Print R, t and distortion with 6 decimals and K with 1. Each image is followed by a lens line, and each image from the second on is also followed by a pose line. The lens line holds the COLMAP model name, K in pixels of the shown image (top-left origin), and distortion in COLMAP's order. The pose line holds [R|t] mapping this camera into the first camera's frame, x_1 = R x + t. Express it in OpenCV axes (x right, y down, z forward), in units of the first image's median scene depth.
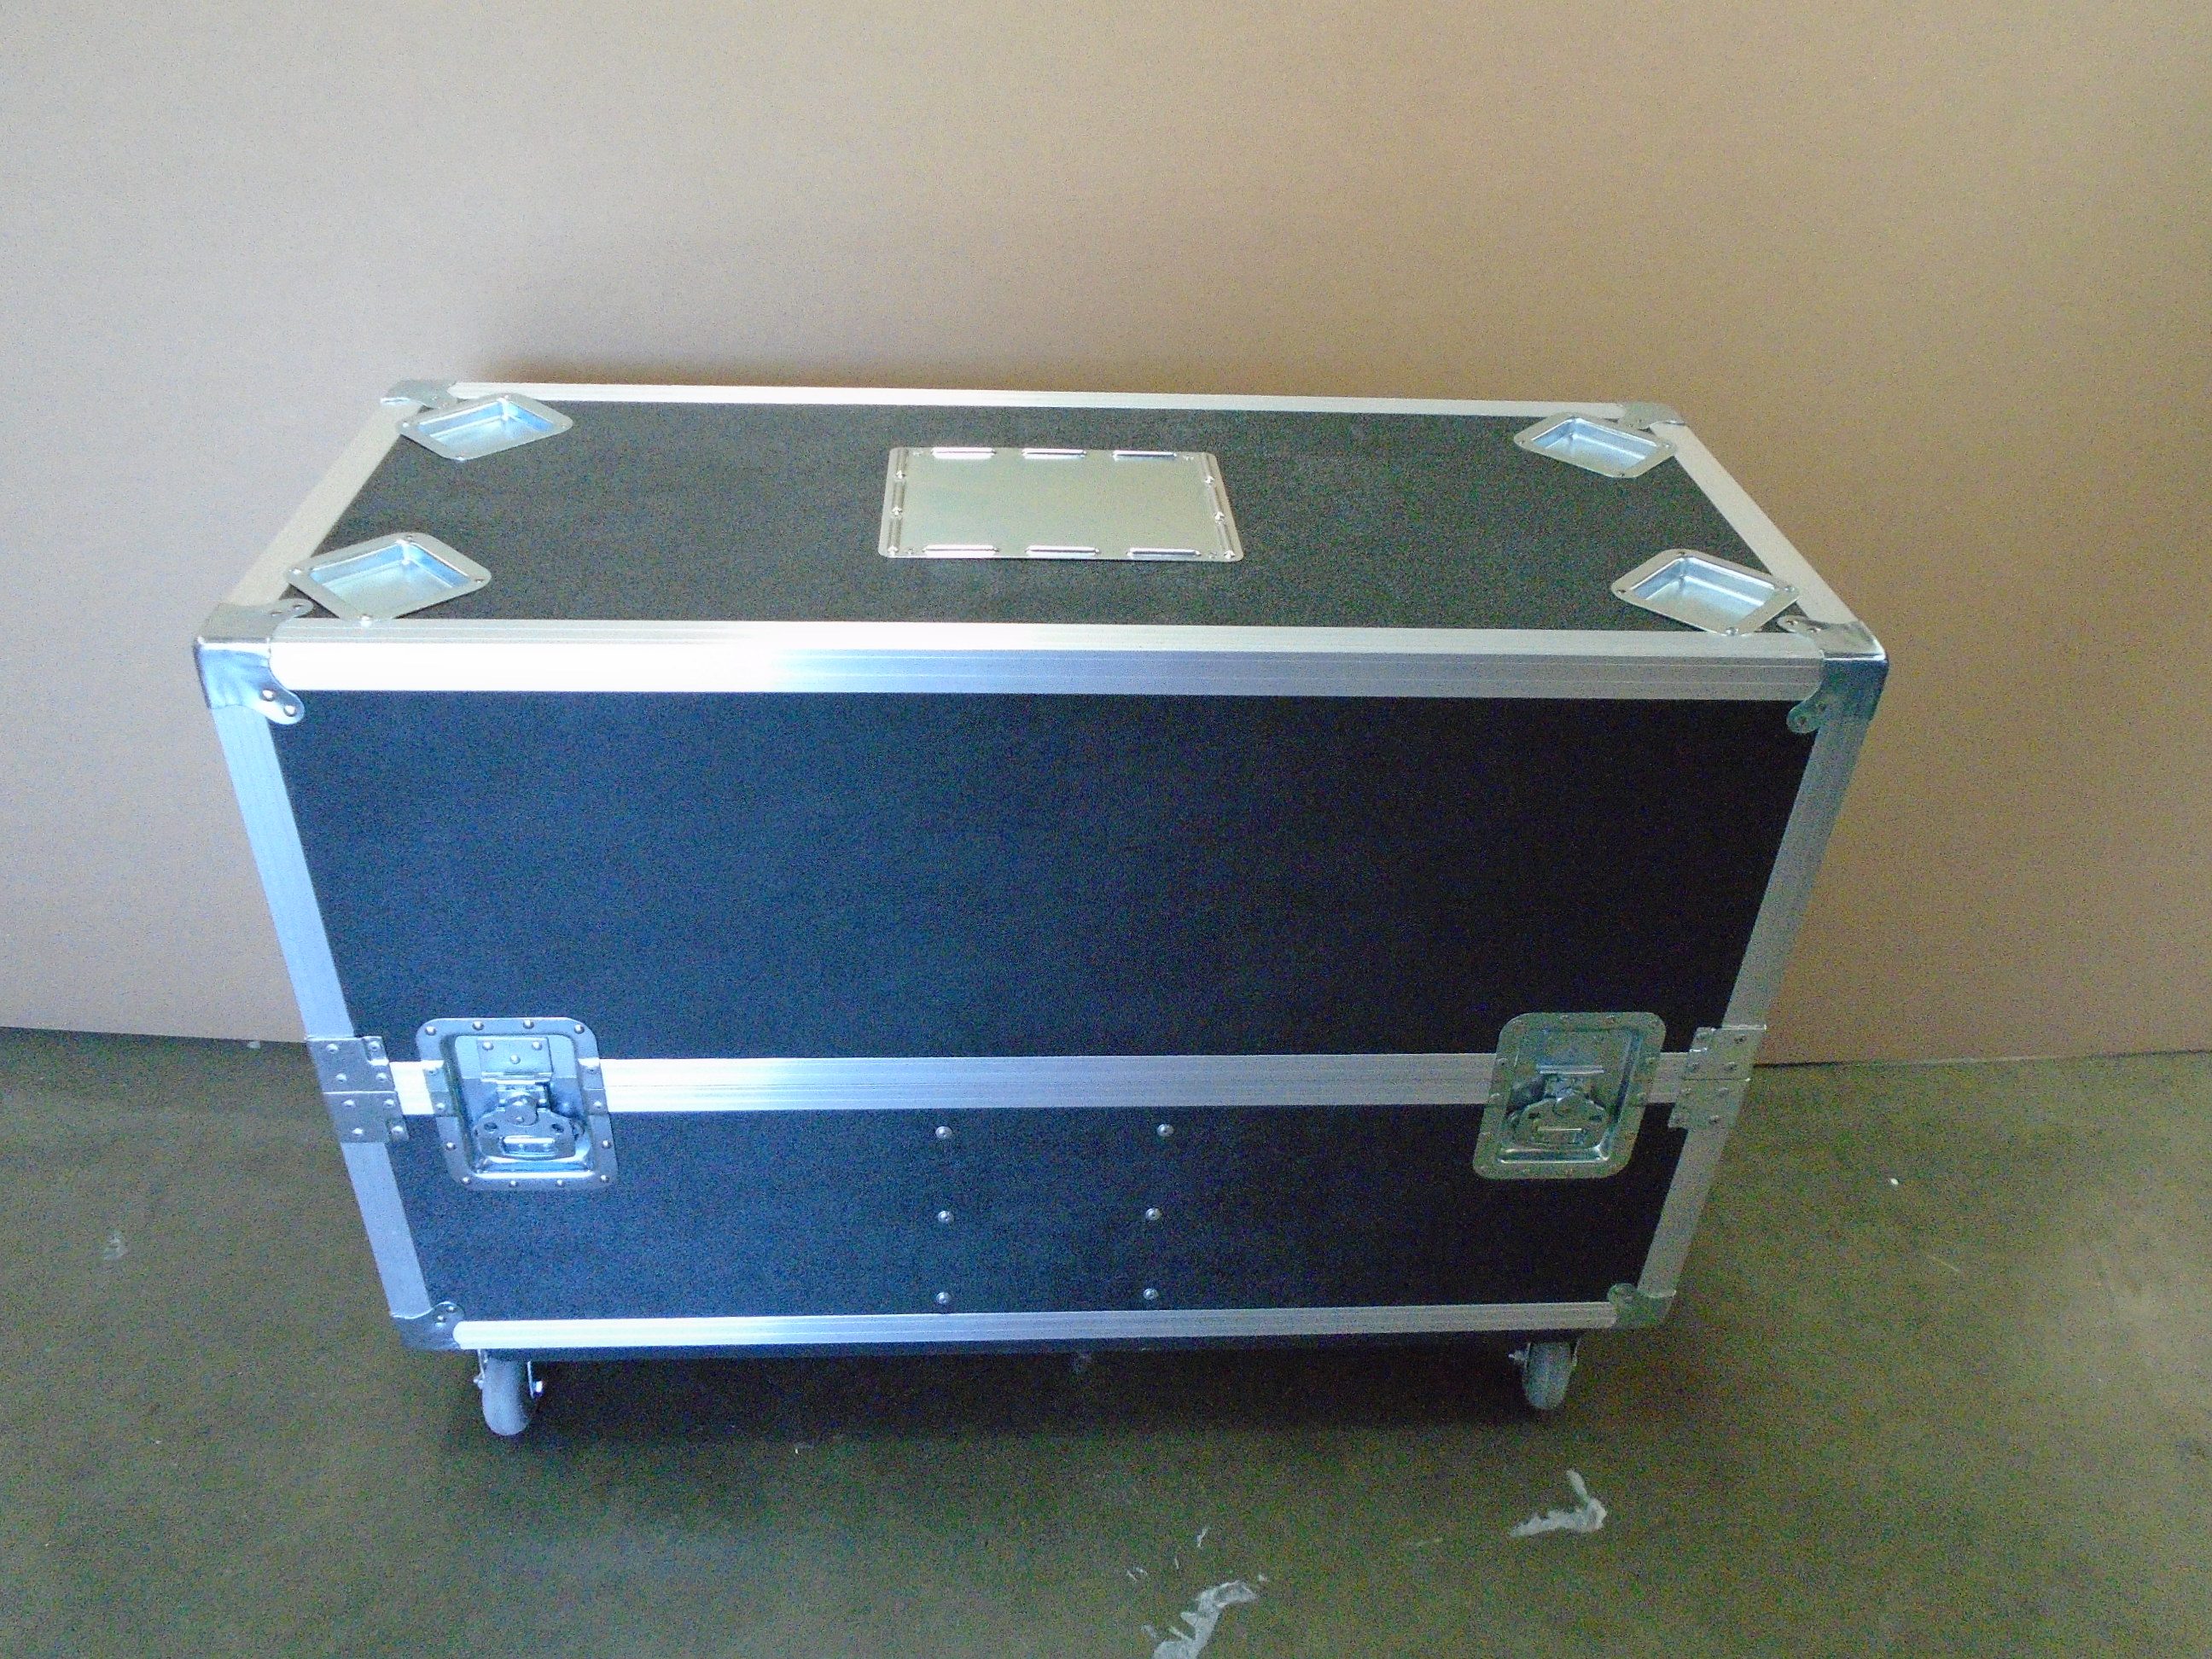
lens RADIAL K [[1710.4, 0, 1103.4], [0, 1710.4, 830.5], [0, 0, 1]] dist [-0.018137, 0.000404]
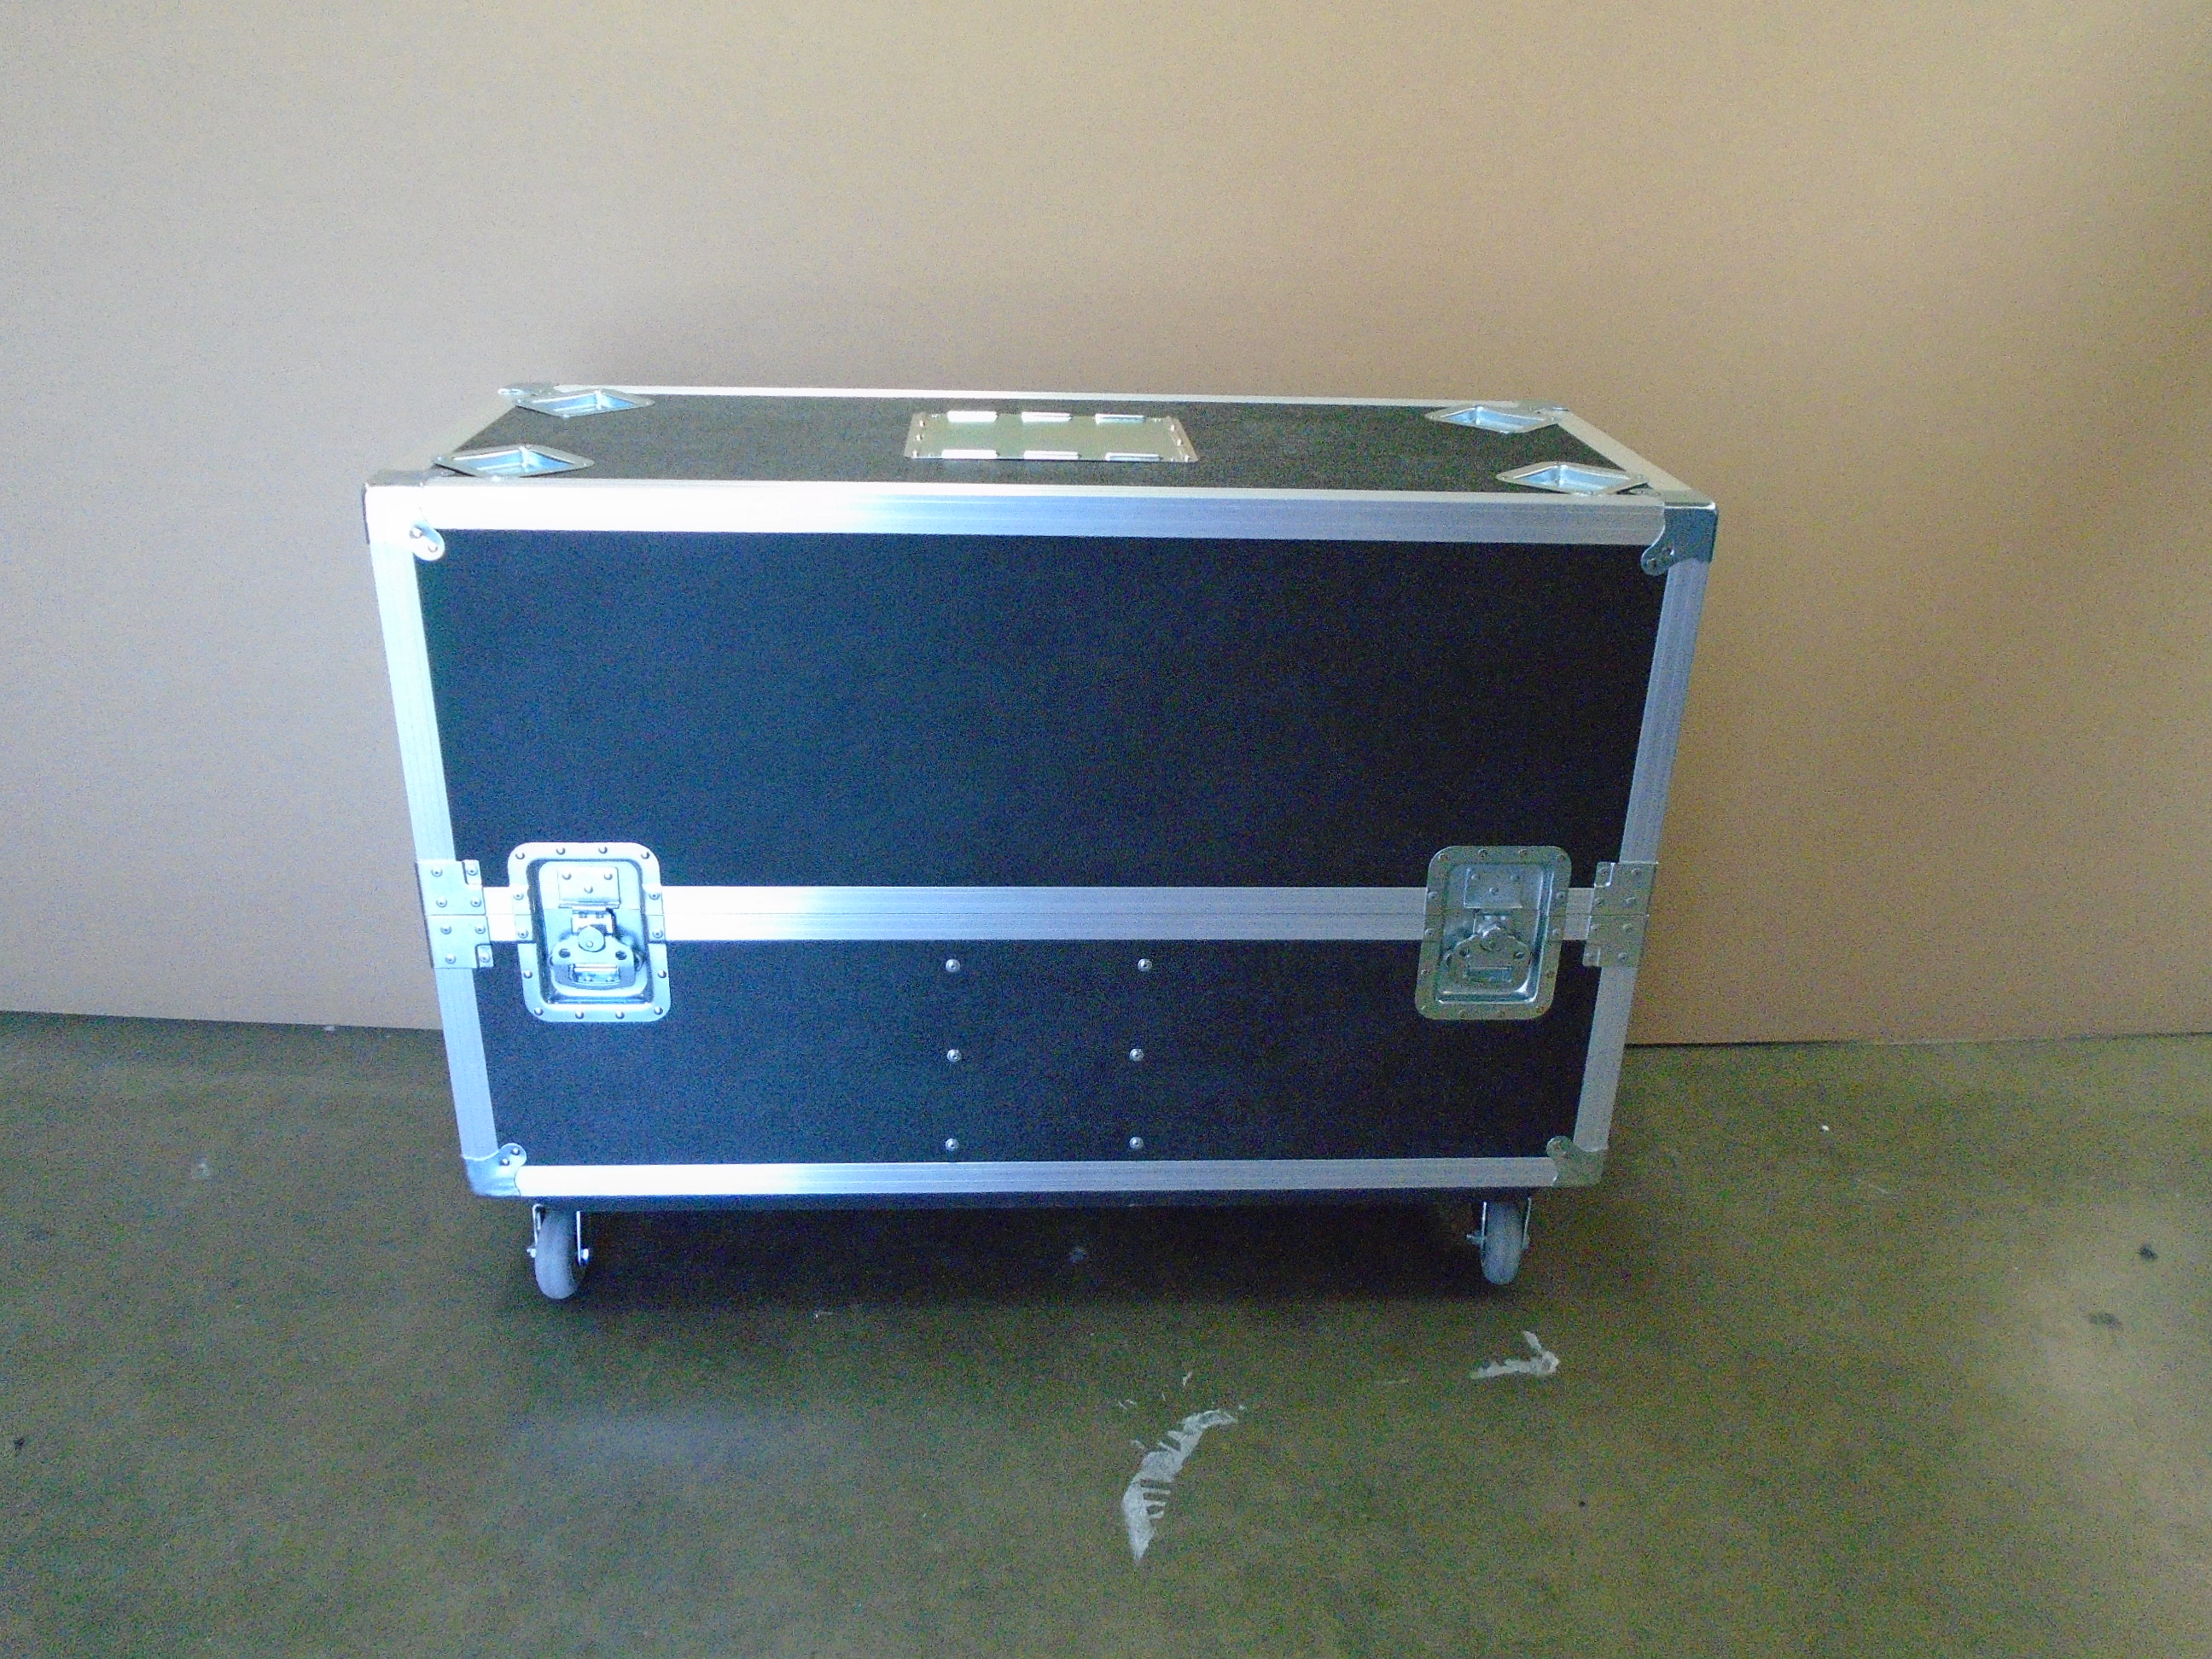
lens RADIAL K [[1710.4, 0, 1102.9], [0, 1710.4, 829.5], [0, 0, 1]] dist [-0.018137, 0.000404]
pose [[0.999923, -0.010700, -0.006298, 0.015463], [0.009383, 0.983423, -0.181082, 0.283501], [0.008131, 0.181009, 0.983448, -0.147615]]
